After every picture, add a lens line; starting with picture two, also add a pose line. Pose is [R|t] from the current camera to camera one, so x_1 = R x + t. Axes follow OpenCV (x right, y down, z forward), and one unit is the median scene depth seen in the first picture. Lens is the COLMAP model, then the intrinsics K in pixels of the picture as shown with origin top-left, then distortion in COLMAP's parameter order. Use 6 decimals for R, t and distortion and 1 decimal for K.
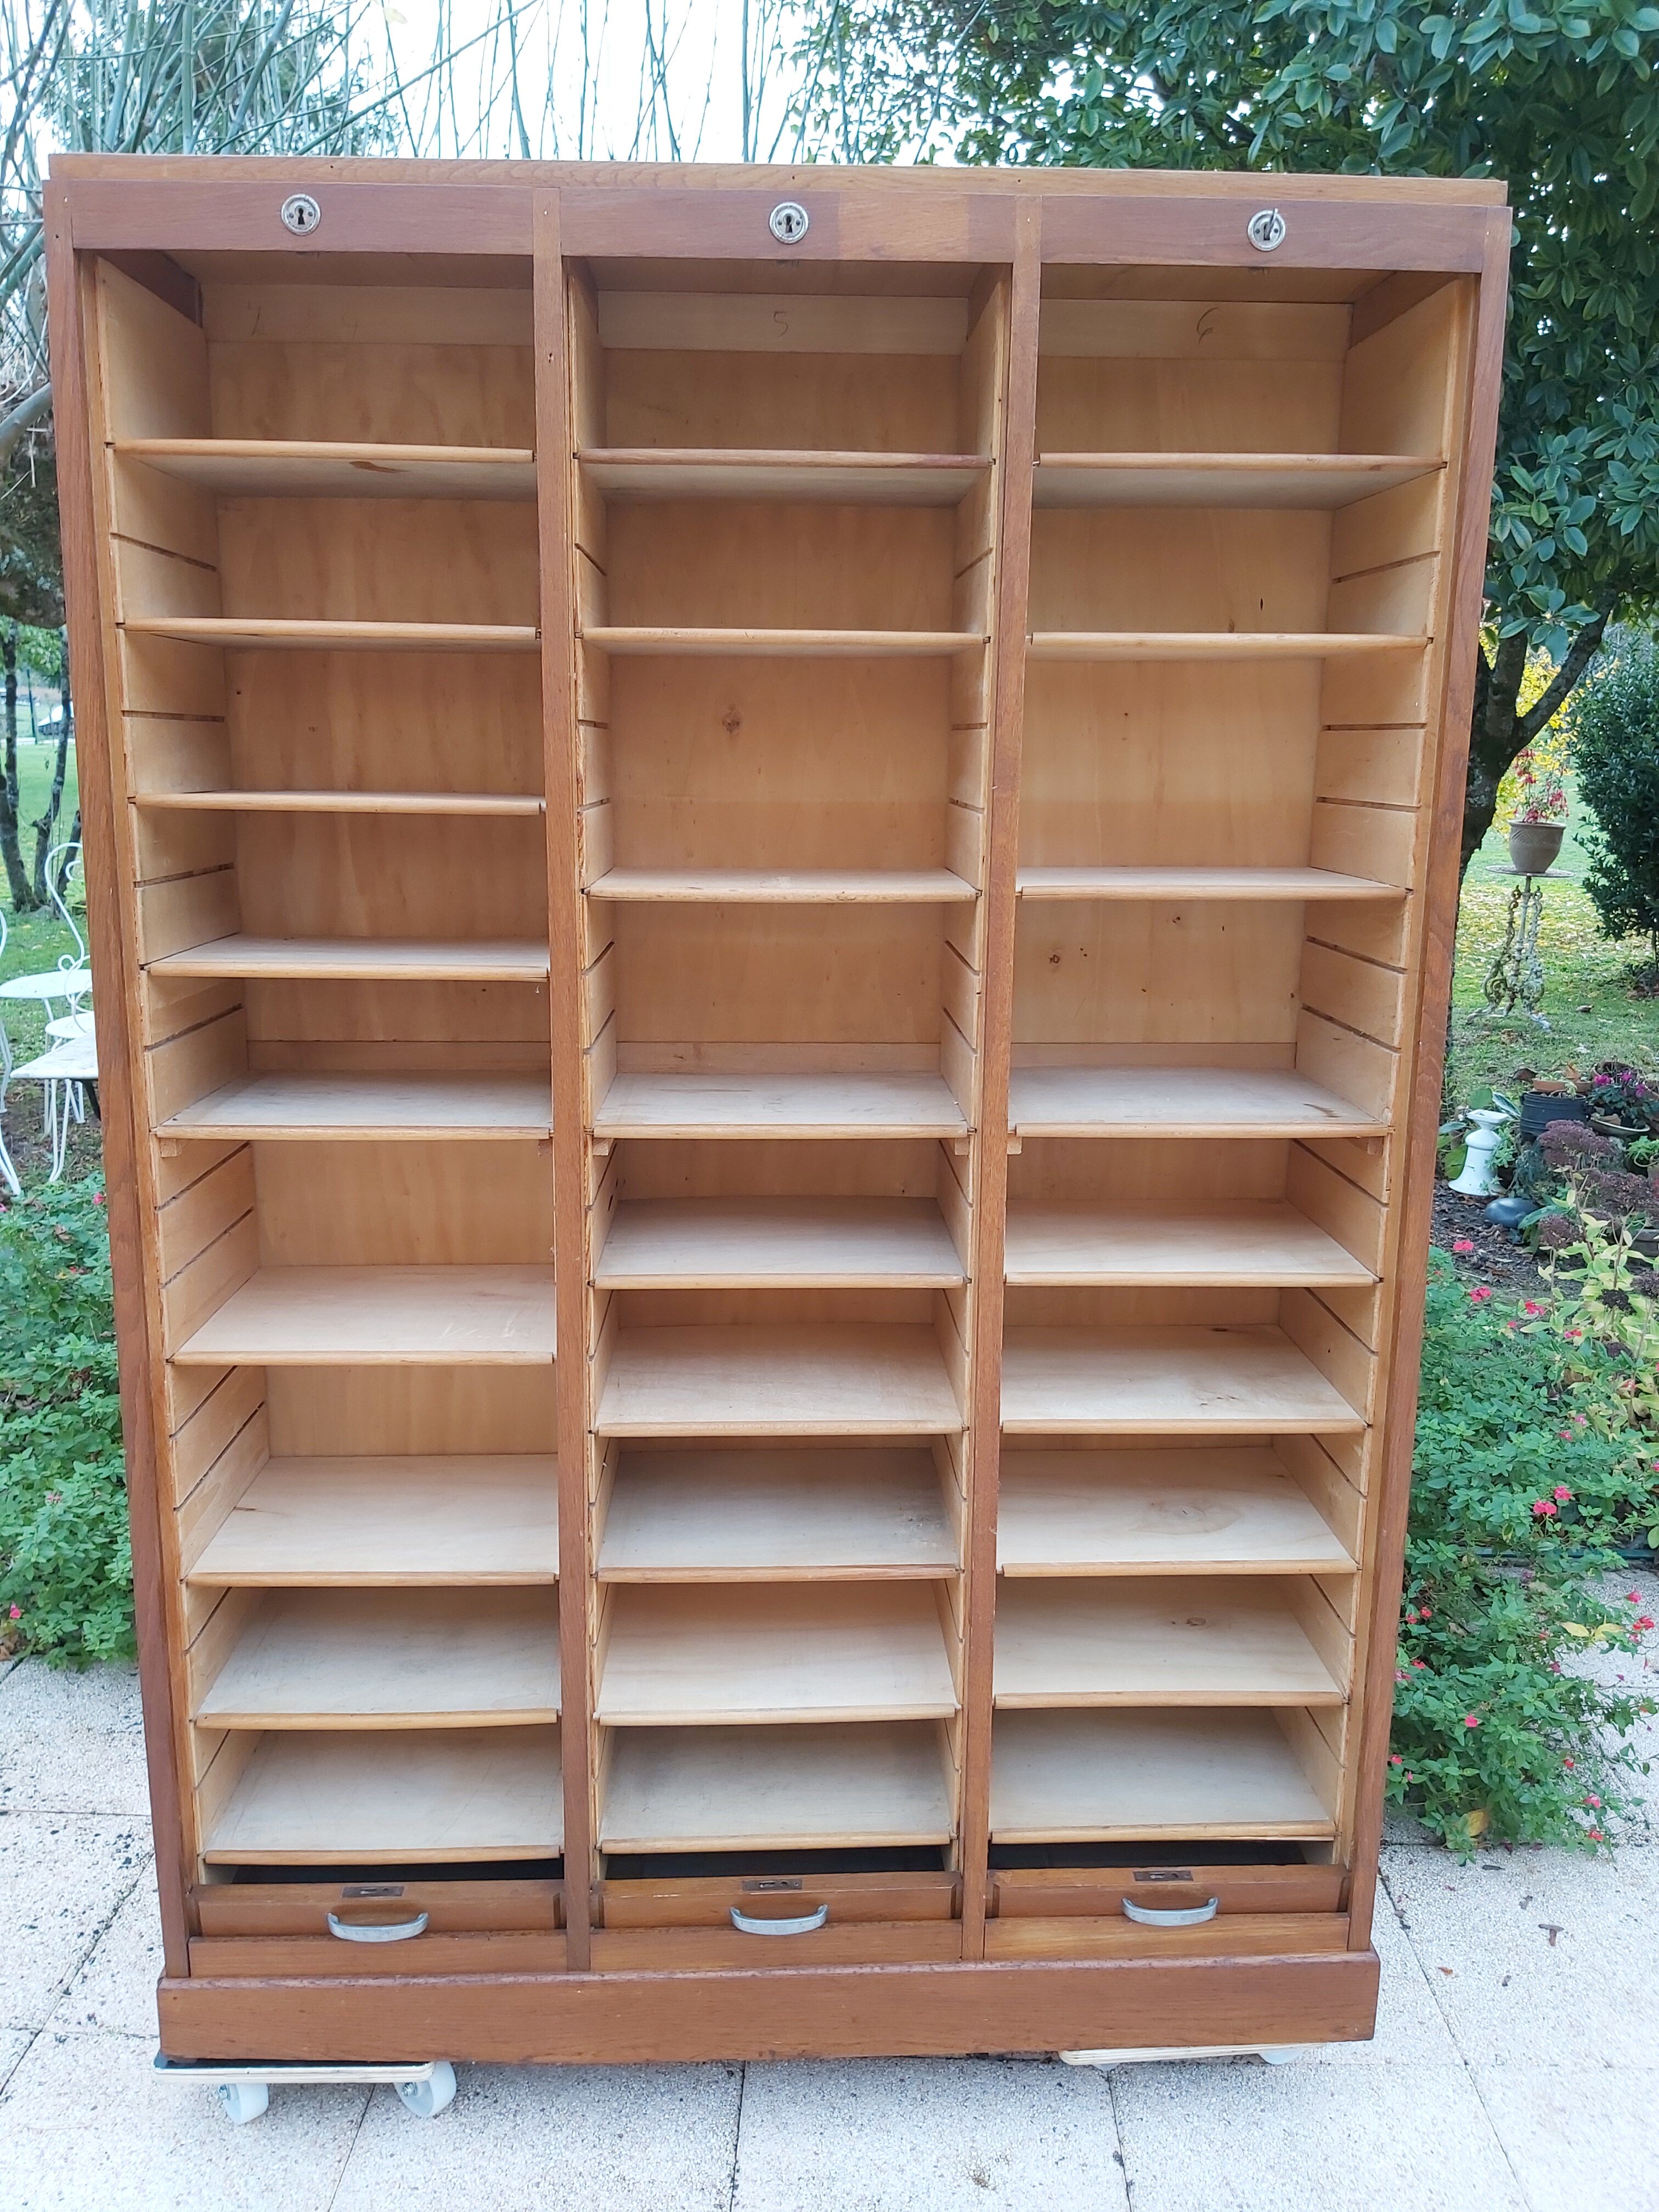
lens RADIAL K [[1867.3, 0, 850.2], [0, 1867.3, 1098.5], [0, 0, 1]] dist [0.009426, -0.068278]
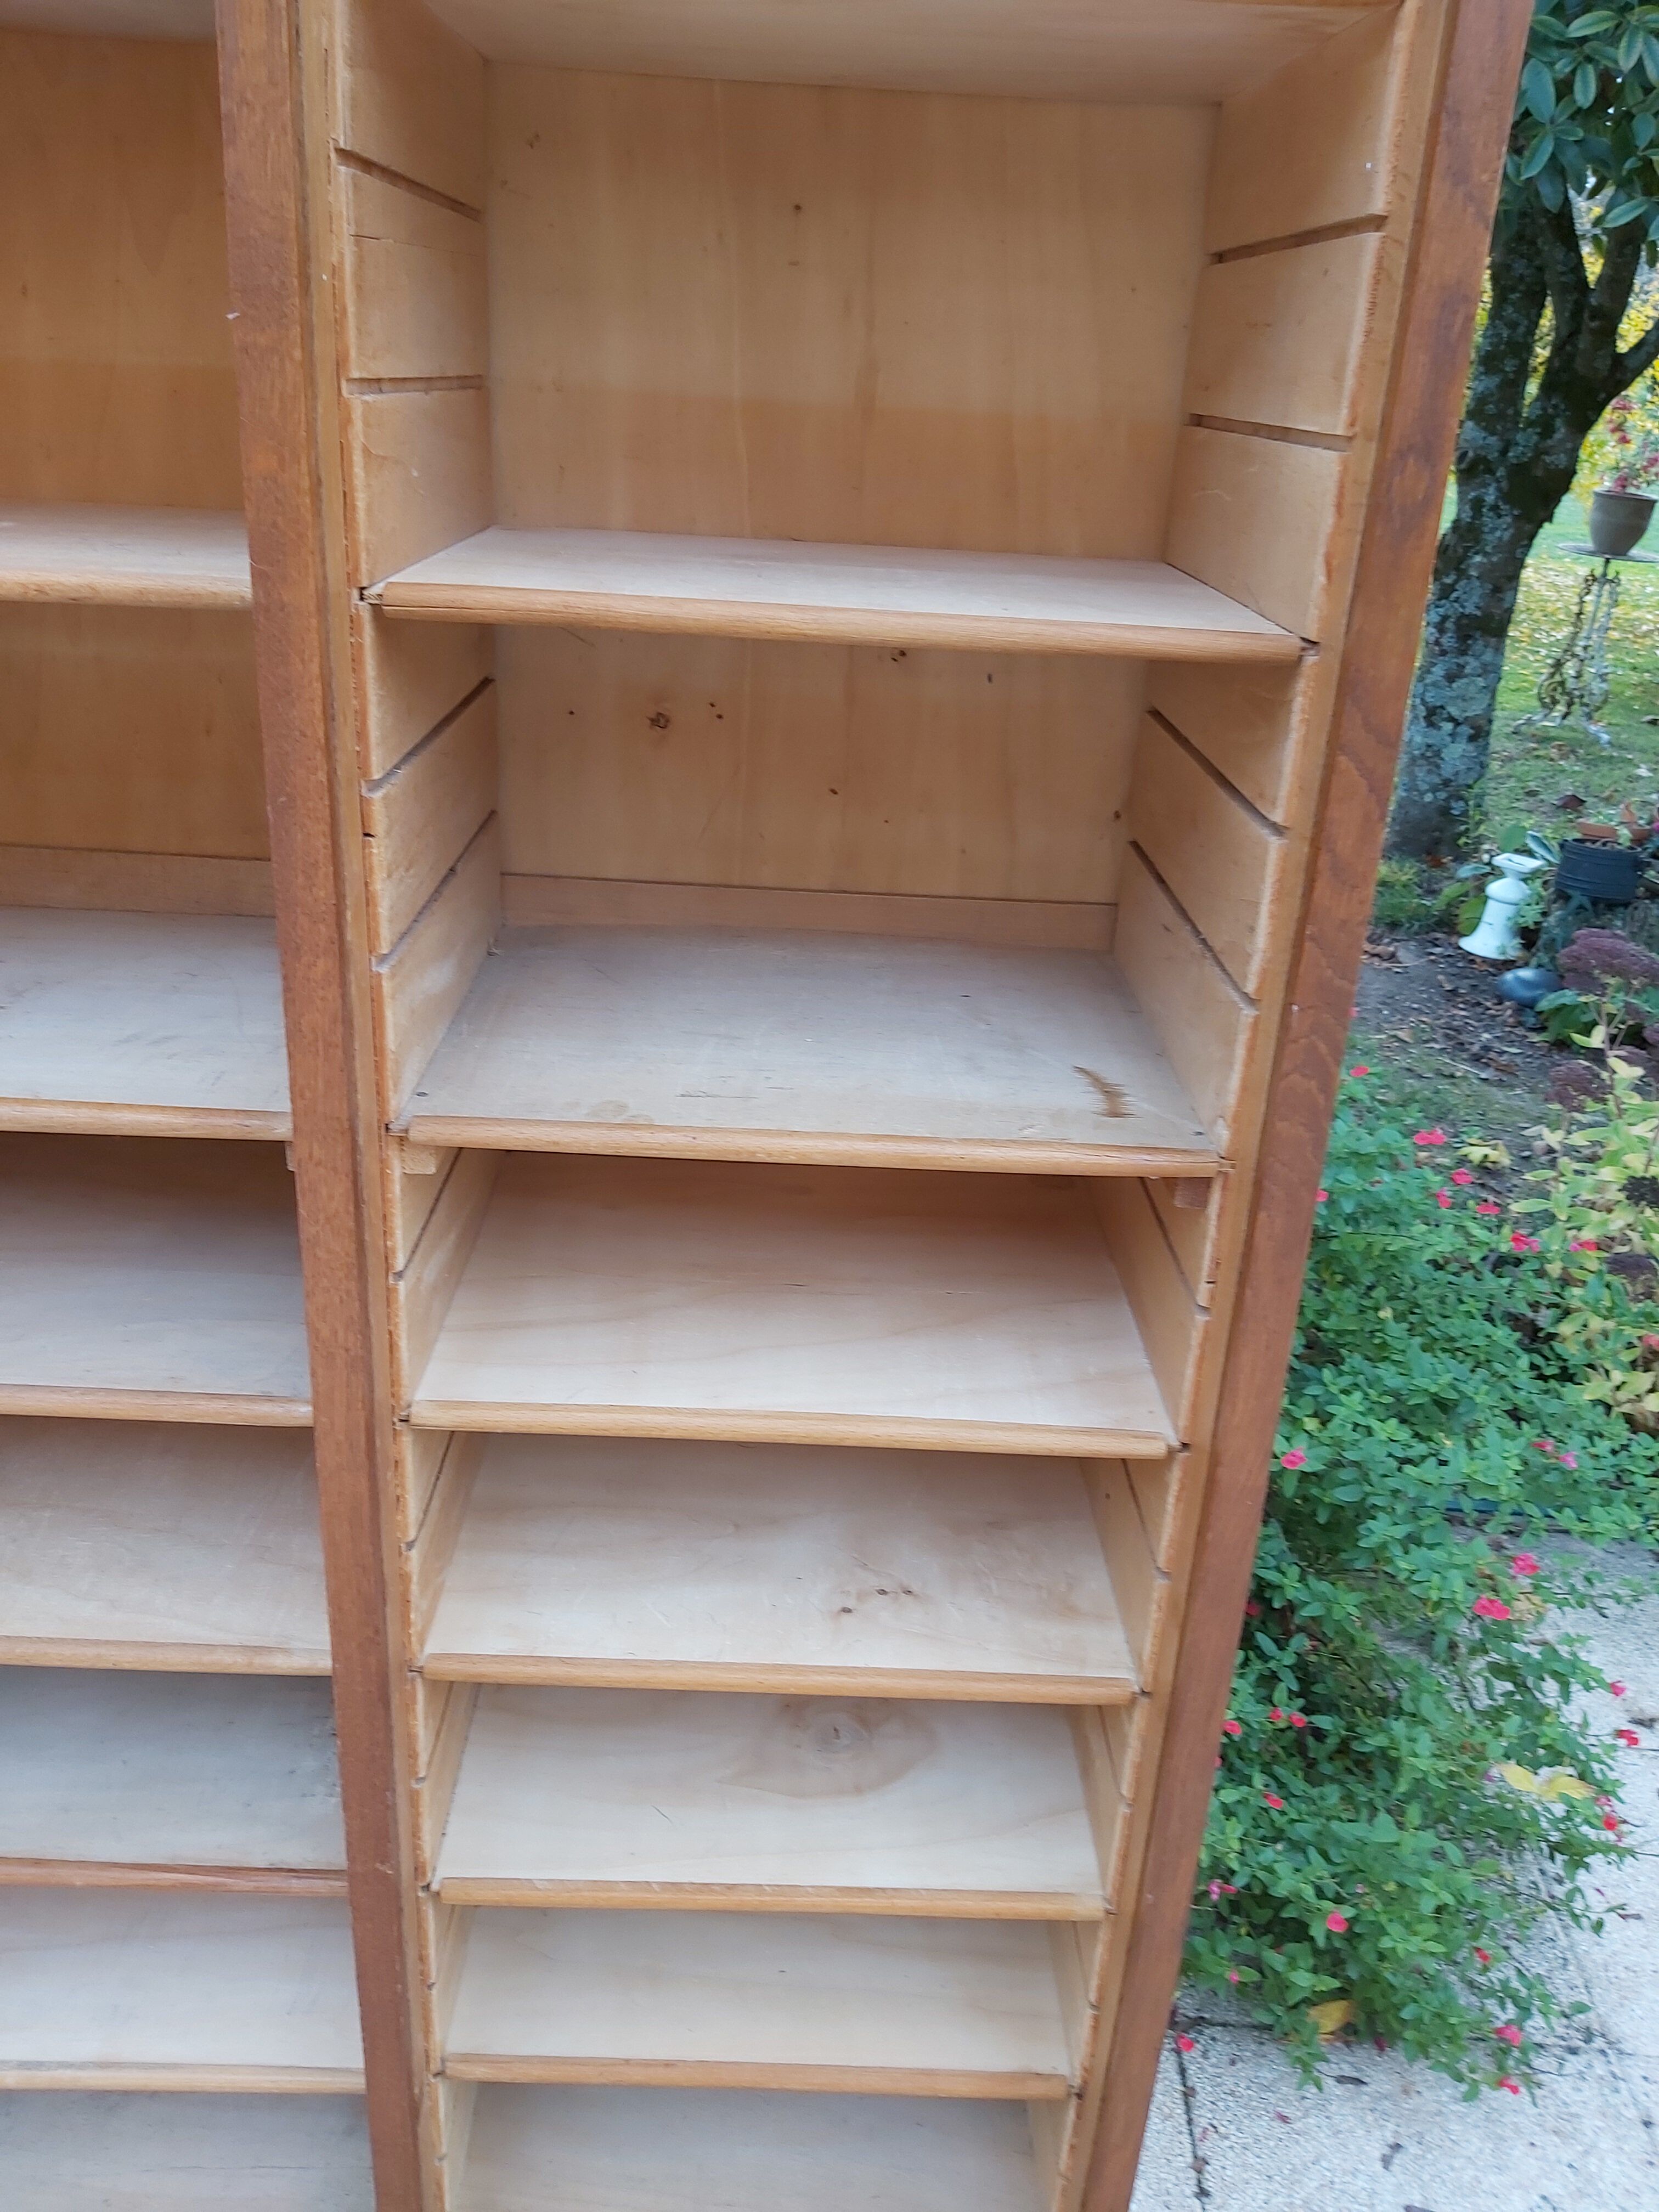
lens RADIAL K [[1867.3, 0, 769.3], [0, 1867.3, 1156.3], [0, 0, 1]] dist [0.009426, -0.068278]
pose [[0.997509, 0.055745, -0.043224, 0.167883], [-0.045460, 0.976566, 0.210364, -0.067593], [0.053938, -0.207875, 0.976667, 0.461592]]
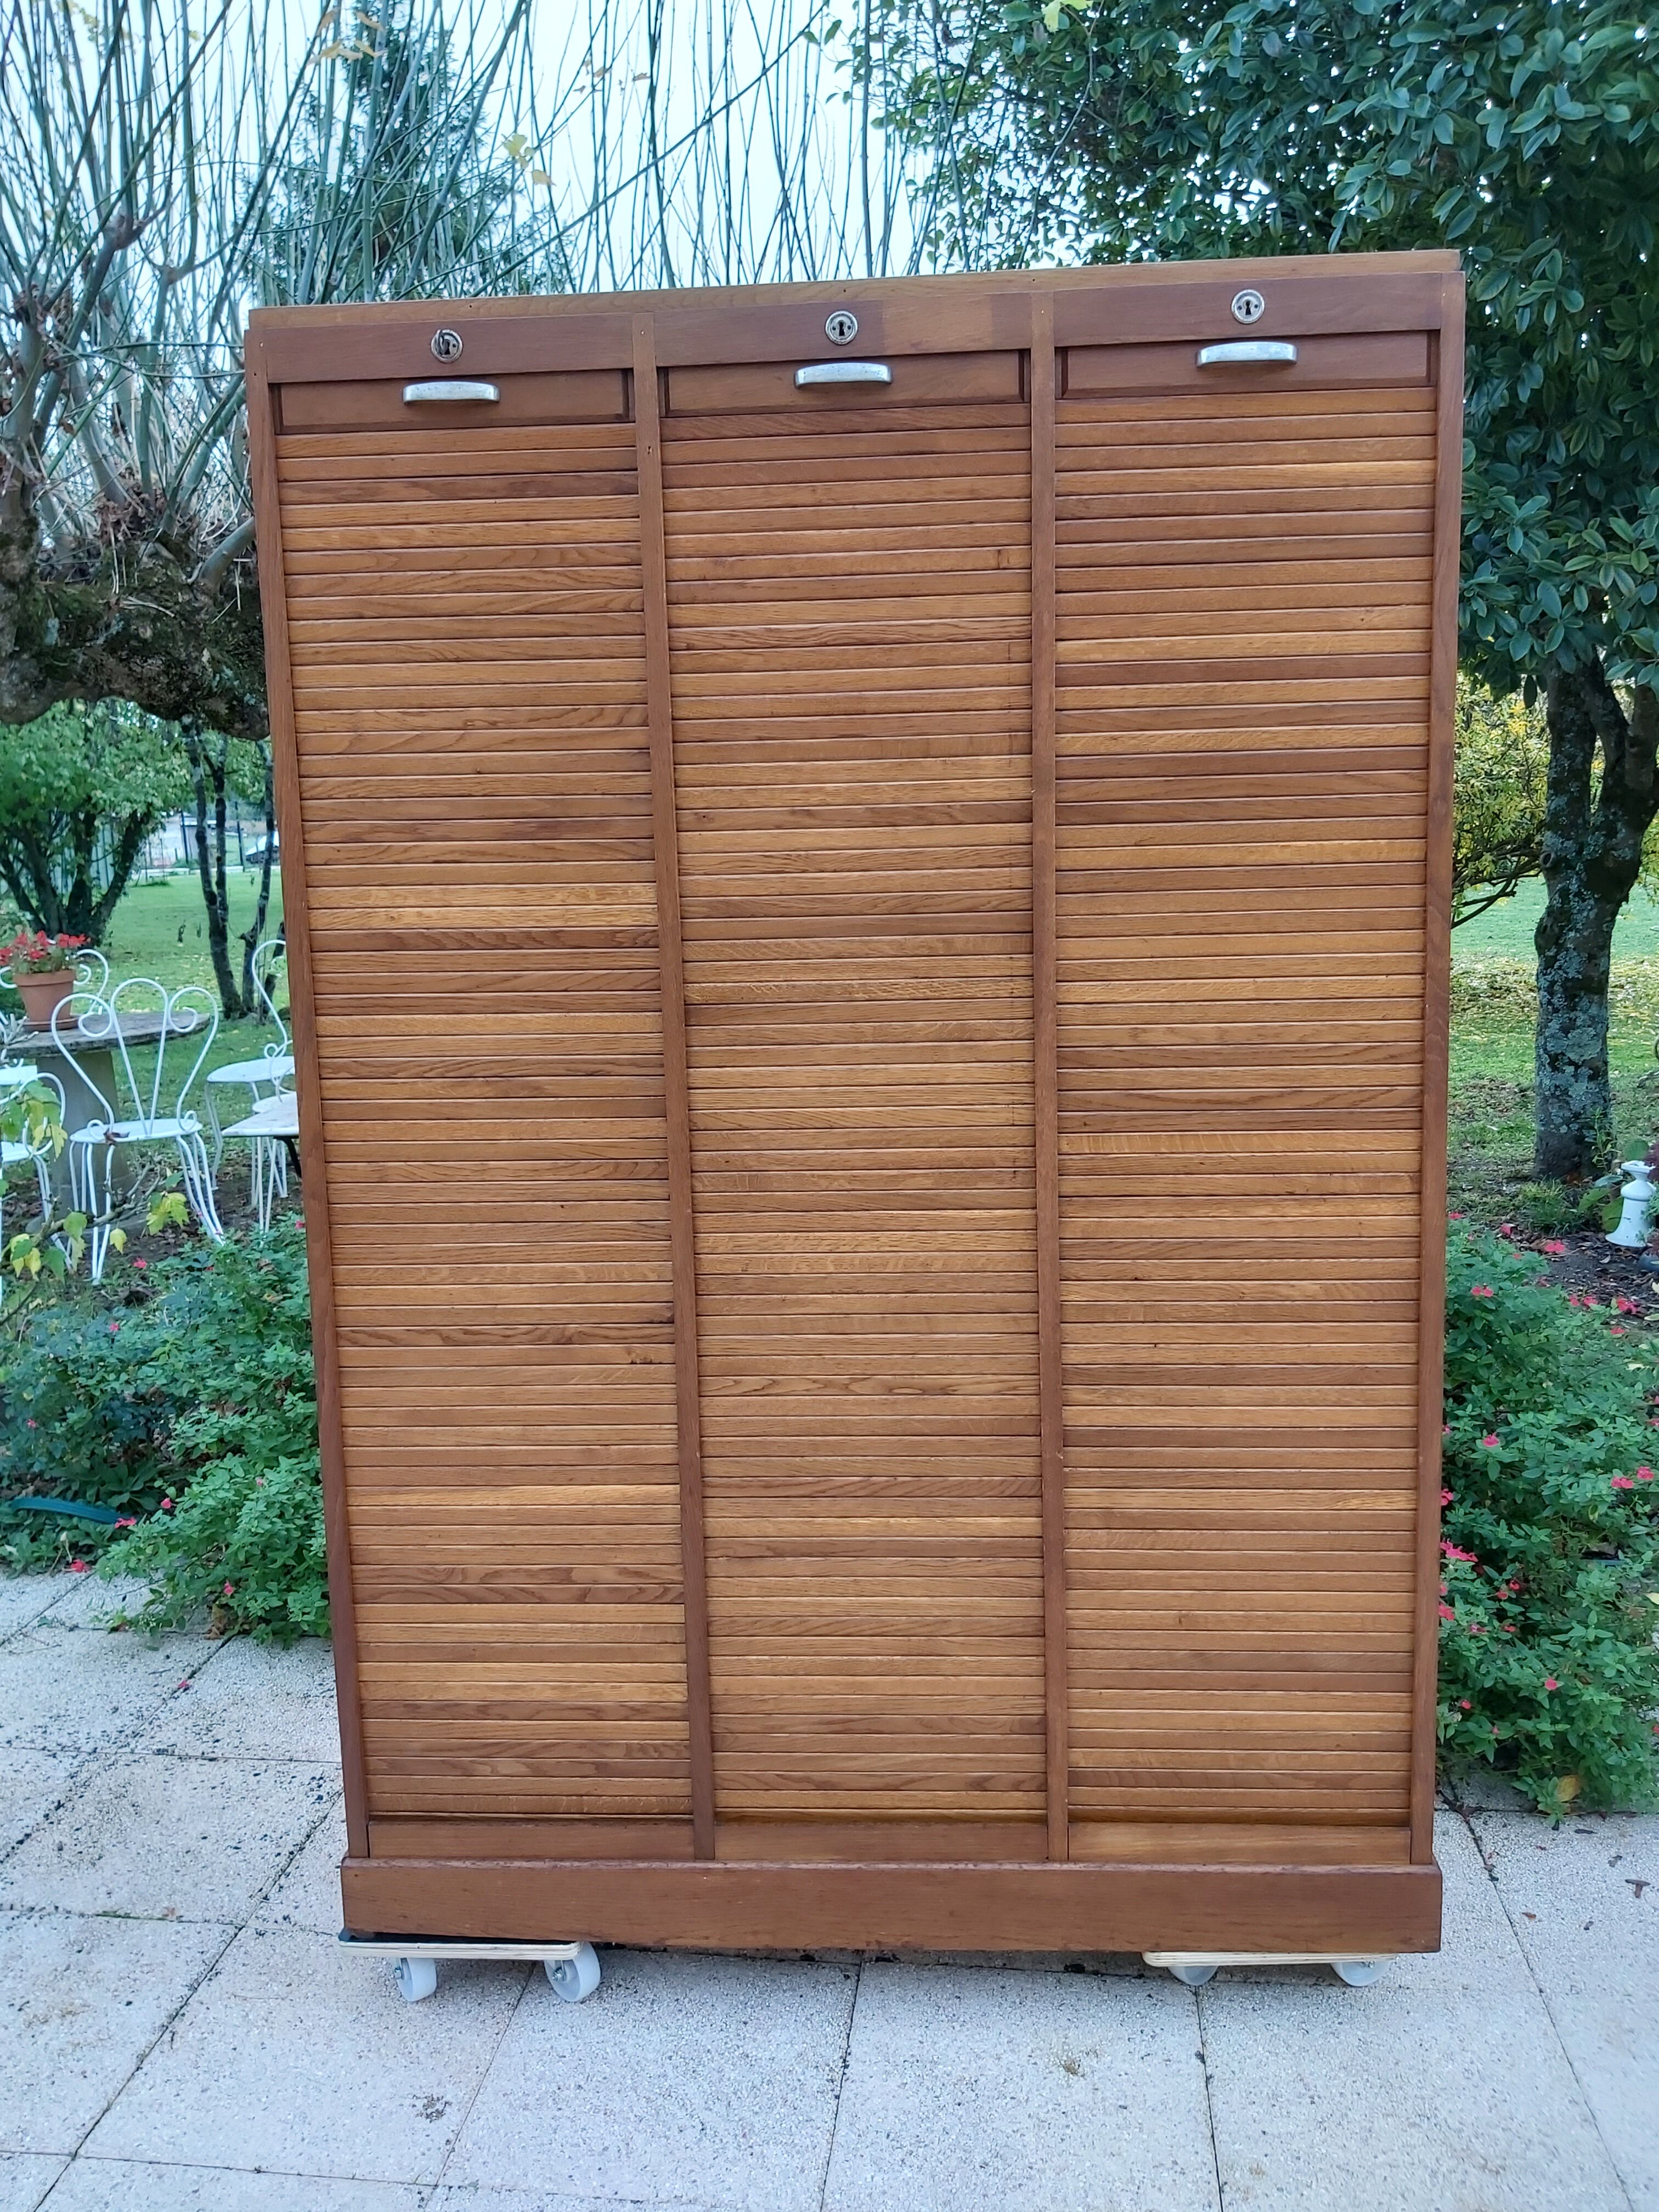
lens RADIAL K [[1867.3, 0, 810.4], [0, 1867.3, 1106.7], [0, 0, 1]] dist [0.009426, -0.068278]
pose [[0.992954, -0.022301, -0.116383, 0.053770], [0.016272, 0.998488, -0.052506, 0.067062], [0.117378, 0.050243, 0.991816, -0.121218]]
